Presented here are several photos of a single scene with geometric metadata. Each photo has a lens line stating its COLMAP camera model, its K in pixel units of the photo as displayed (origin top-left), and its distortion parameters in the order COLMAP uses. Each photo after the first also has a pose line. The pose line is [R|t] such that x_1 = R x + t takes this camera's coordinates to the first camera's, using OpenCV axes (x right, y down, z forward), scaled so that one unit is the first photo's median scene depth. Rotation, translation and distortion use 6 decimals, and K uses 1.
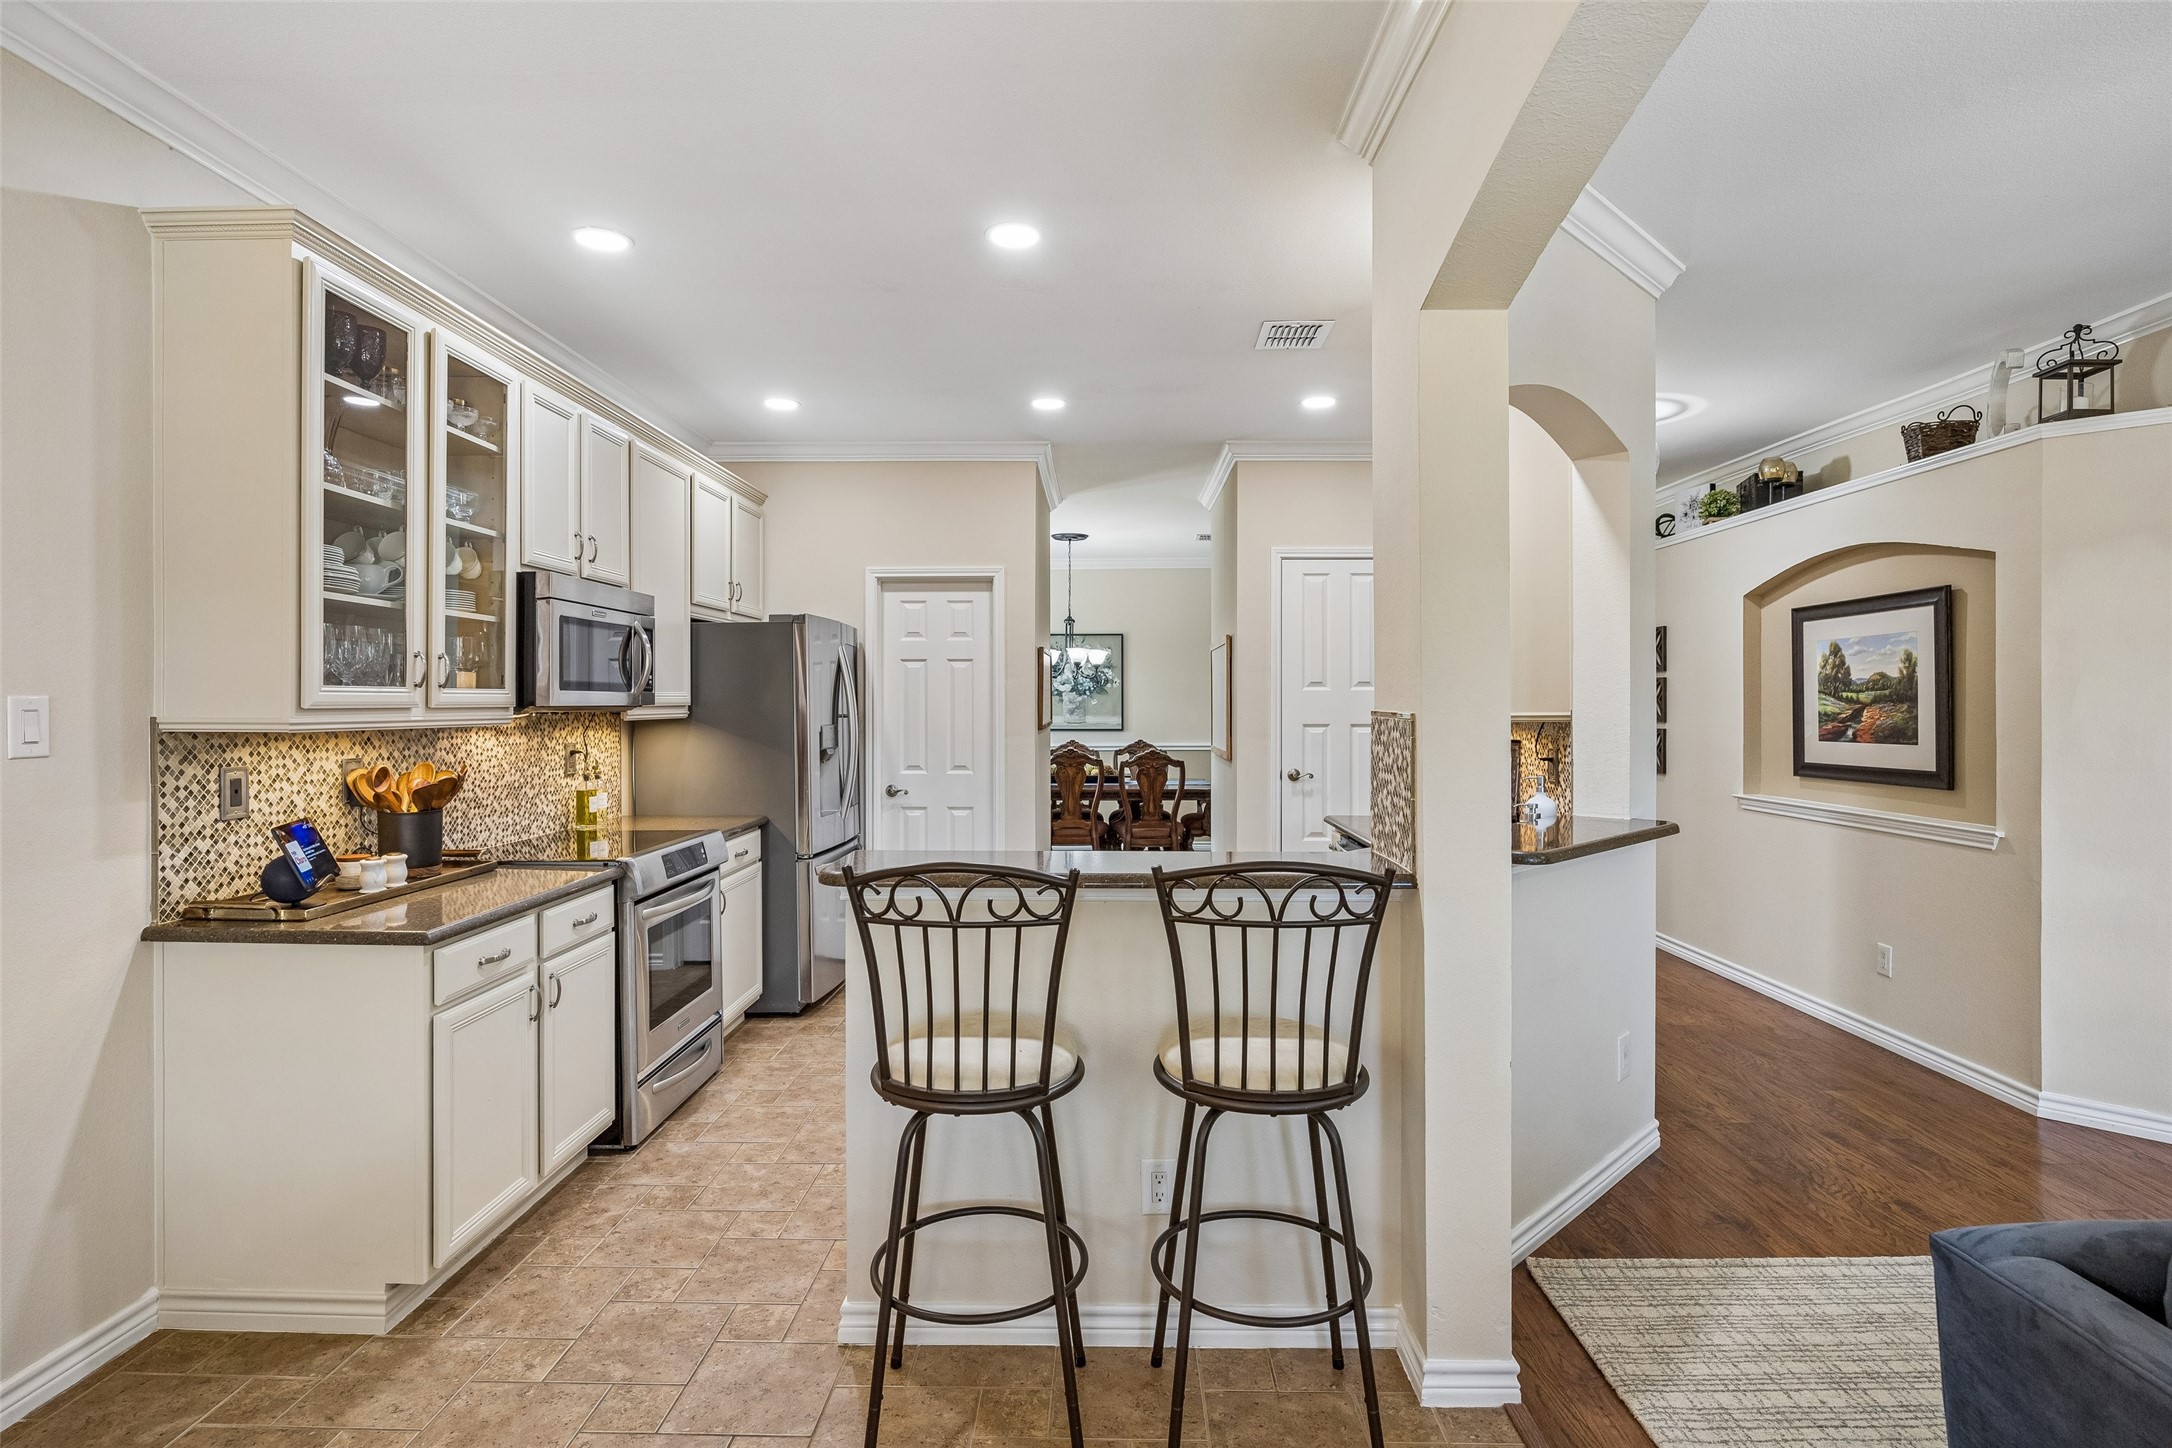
lens RADIAL K [[1061.0, 0, 1080.9], [0, 1061.0, 718.4], [0, 0, 1]] dist [-0.021340, 0.000312]
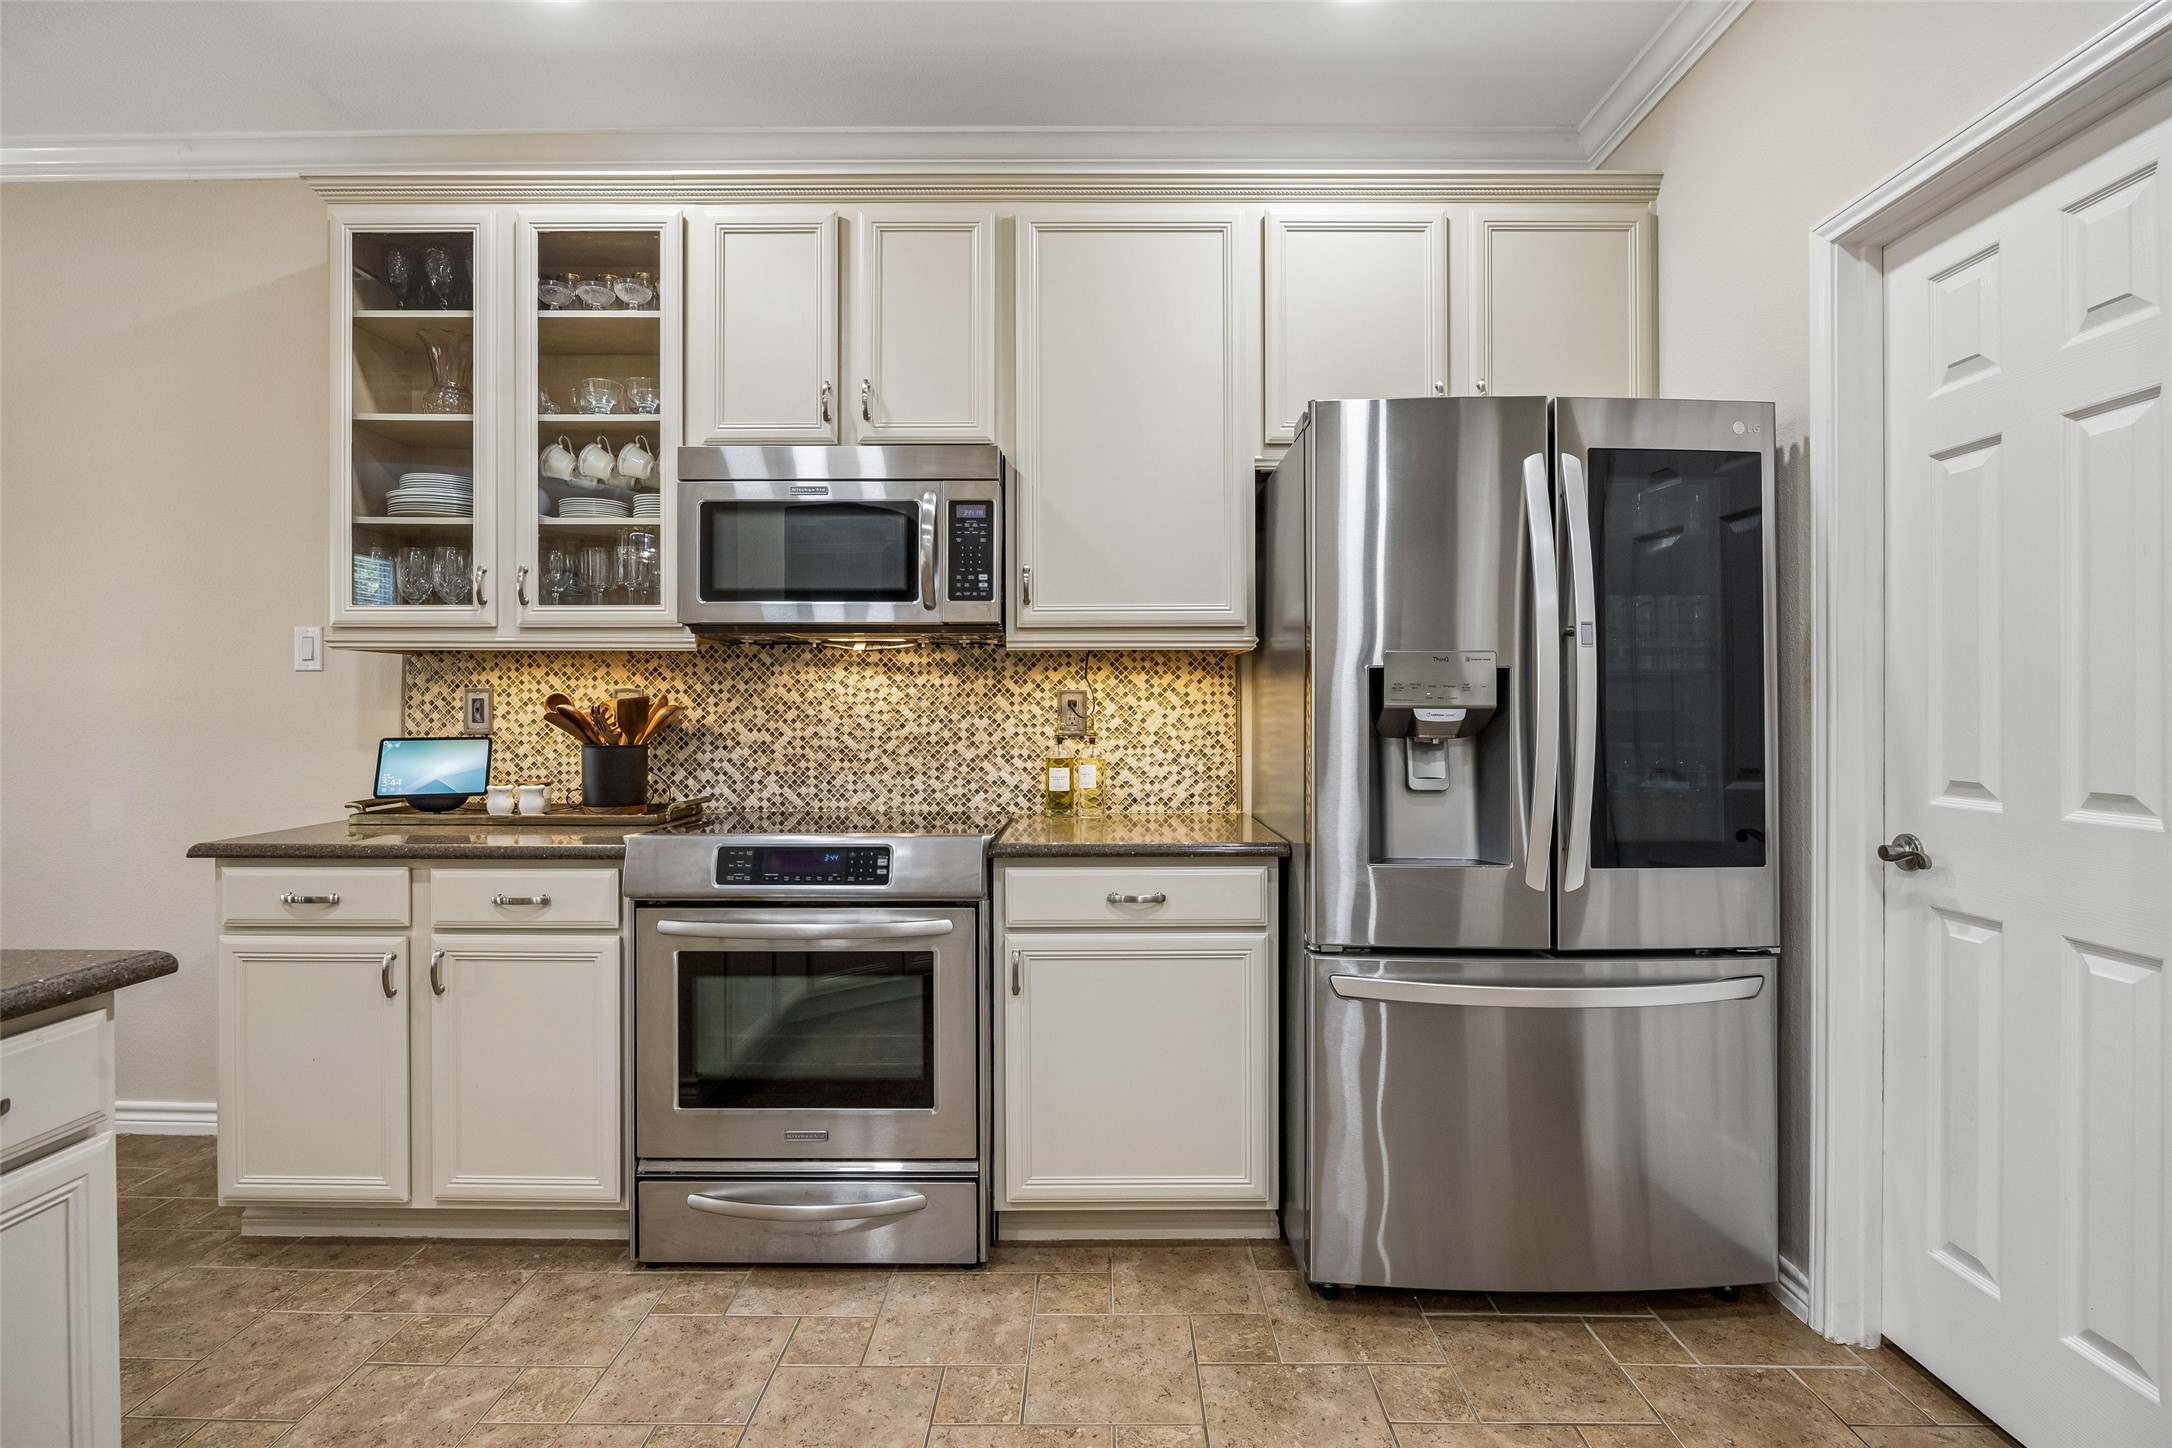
lens RADIAL K [[1003.7, 0, 1087.5], [0, 1003.7, 710.6], [0, 0, 1]] dist [-0.015093, 0.000360]
pose [[0.027053, -0.000289, -0.999634, 0.207115], [-0.015470, 0.999880, -0.000708, 0.043963], [0.999514, 0.015484, 0.027046, 1.166470]]
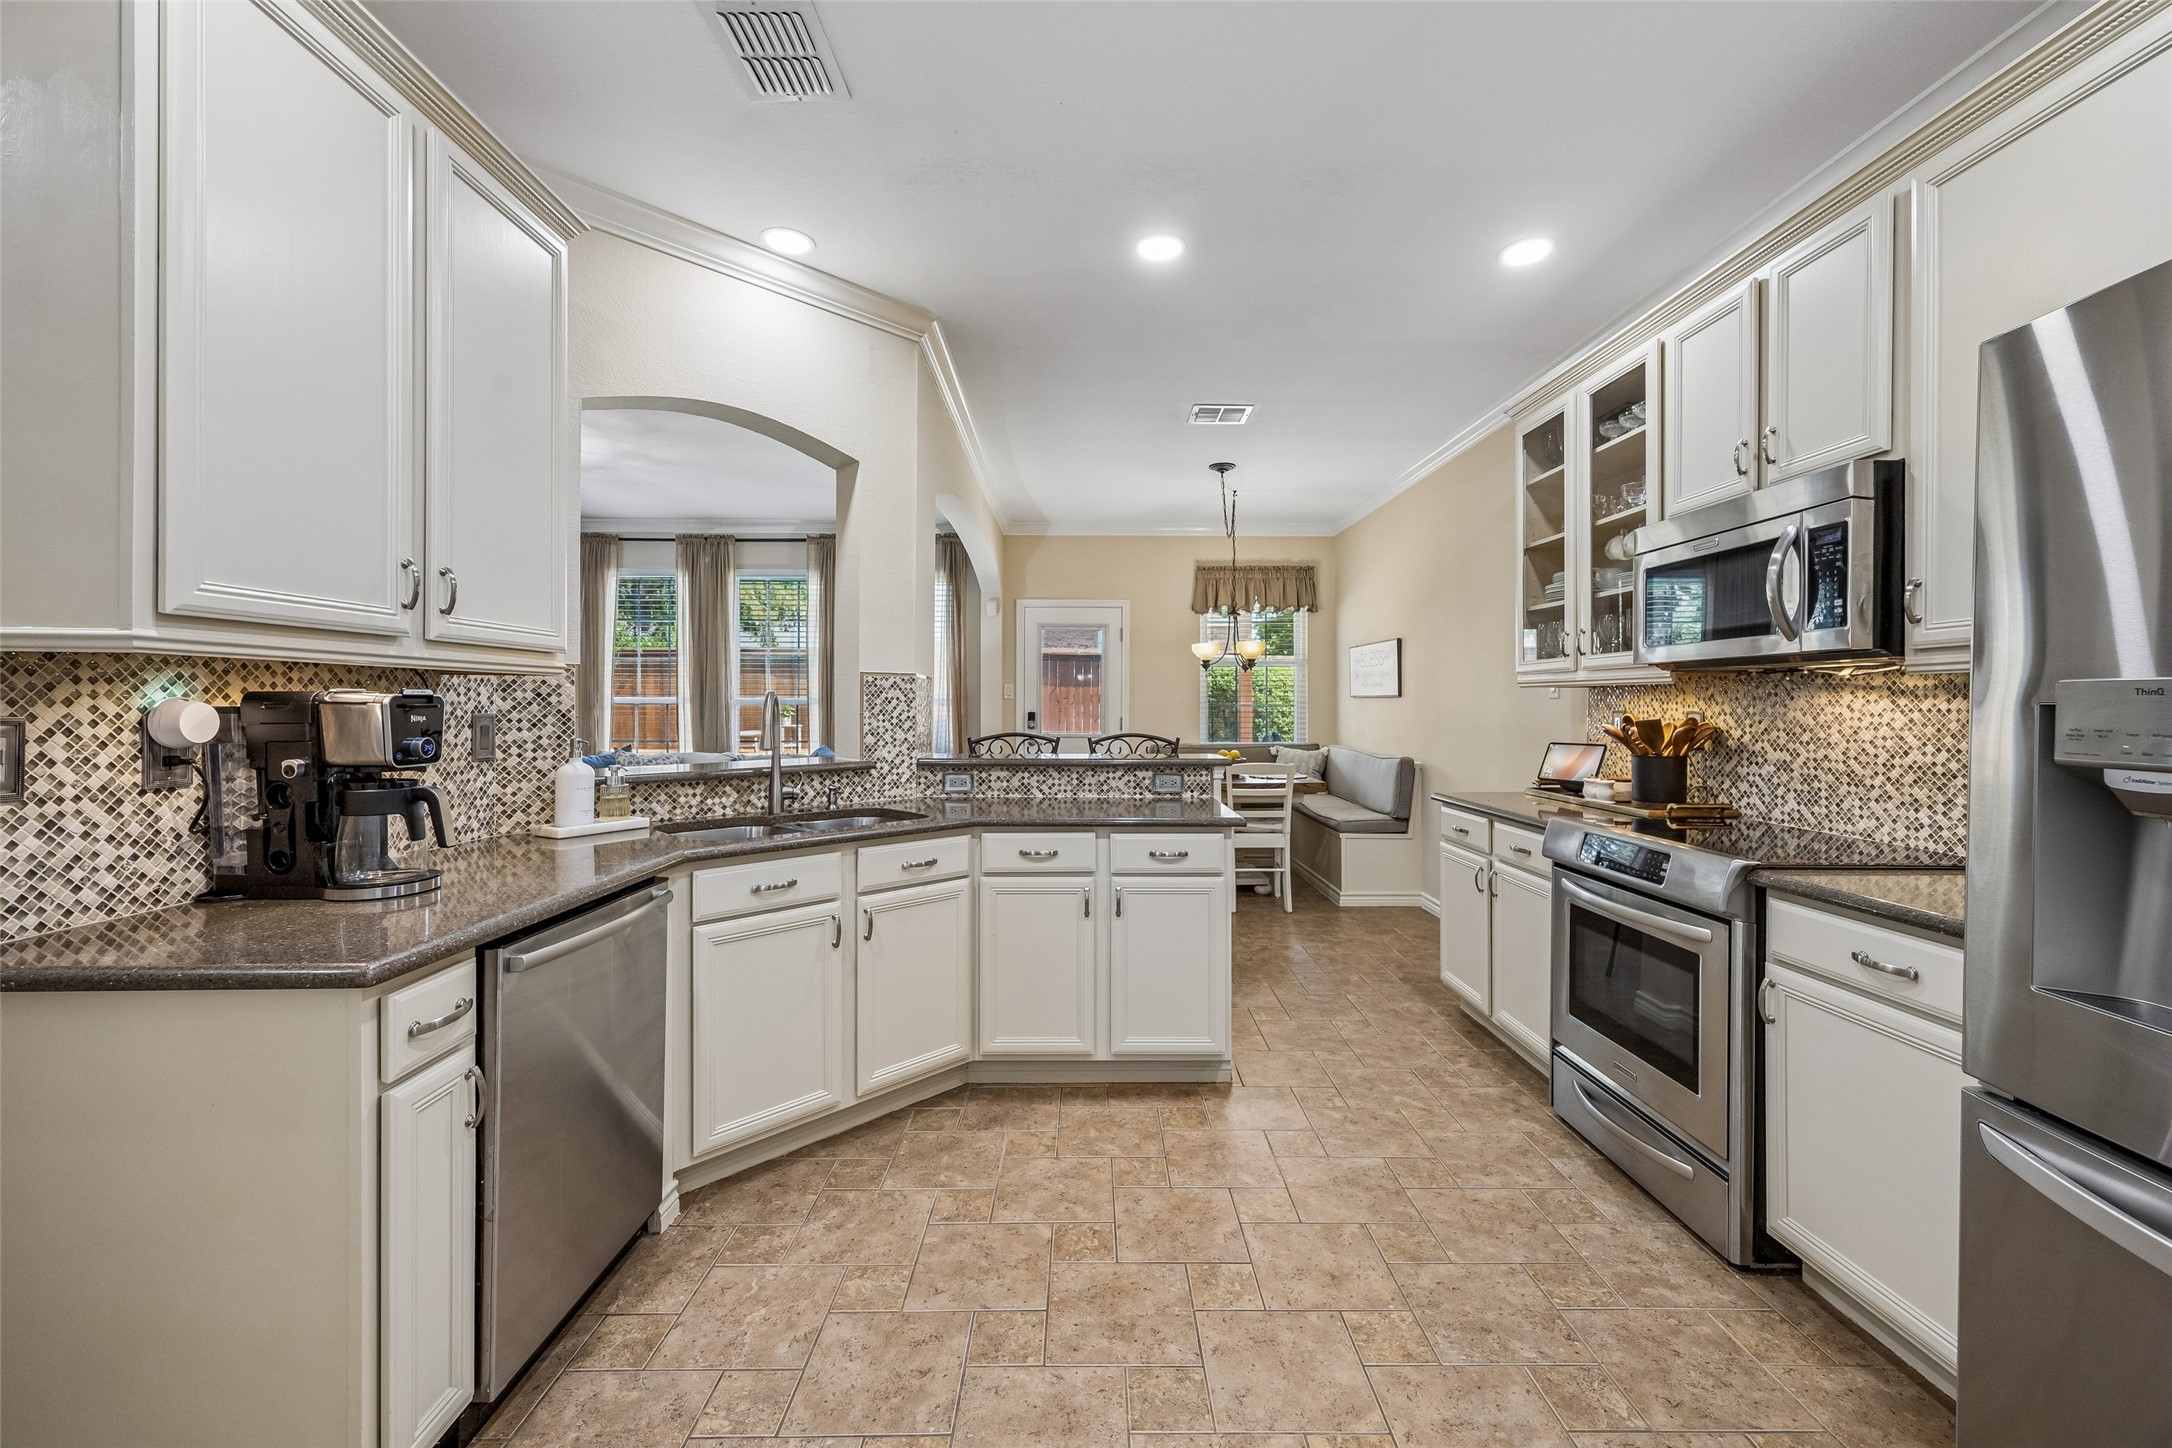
lens RADIAL K [[859.5, 0, 1097.2], [0, 859.5, 710.0], [0, 0, 1]] dist [-0.002237, -0.000029]
pose [[-0.999029, -0.001087, -0.044053, 0.036874], [-0.002037, 0.999766, 0.021513, 0.014015], [0.044019, 0.021582, -0.998798, 1.635082]]
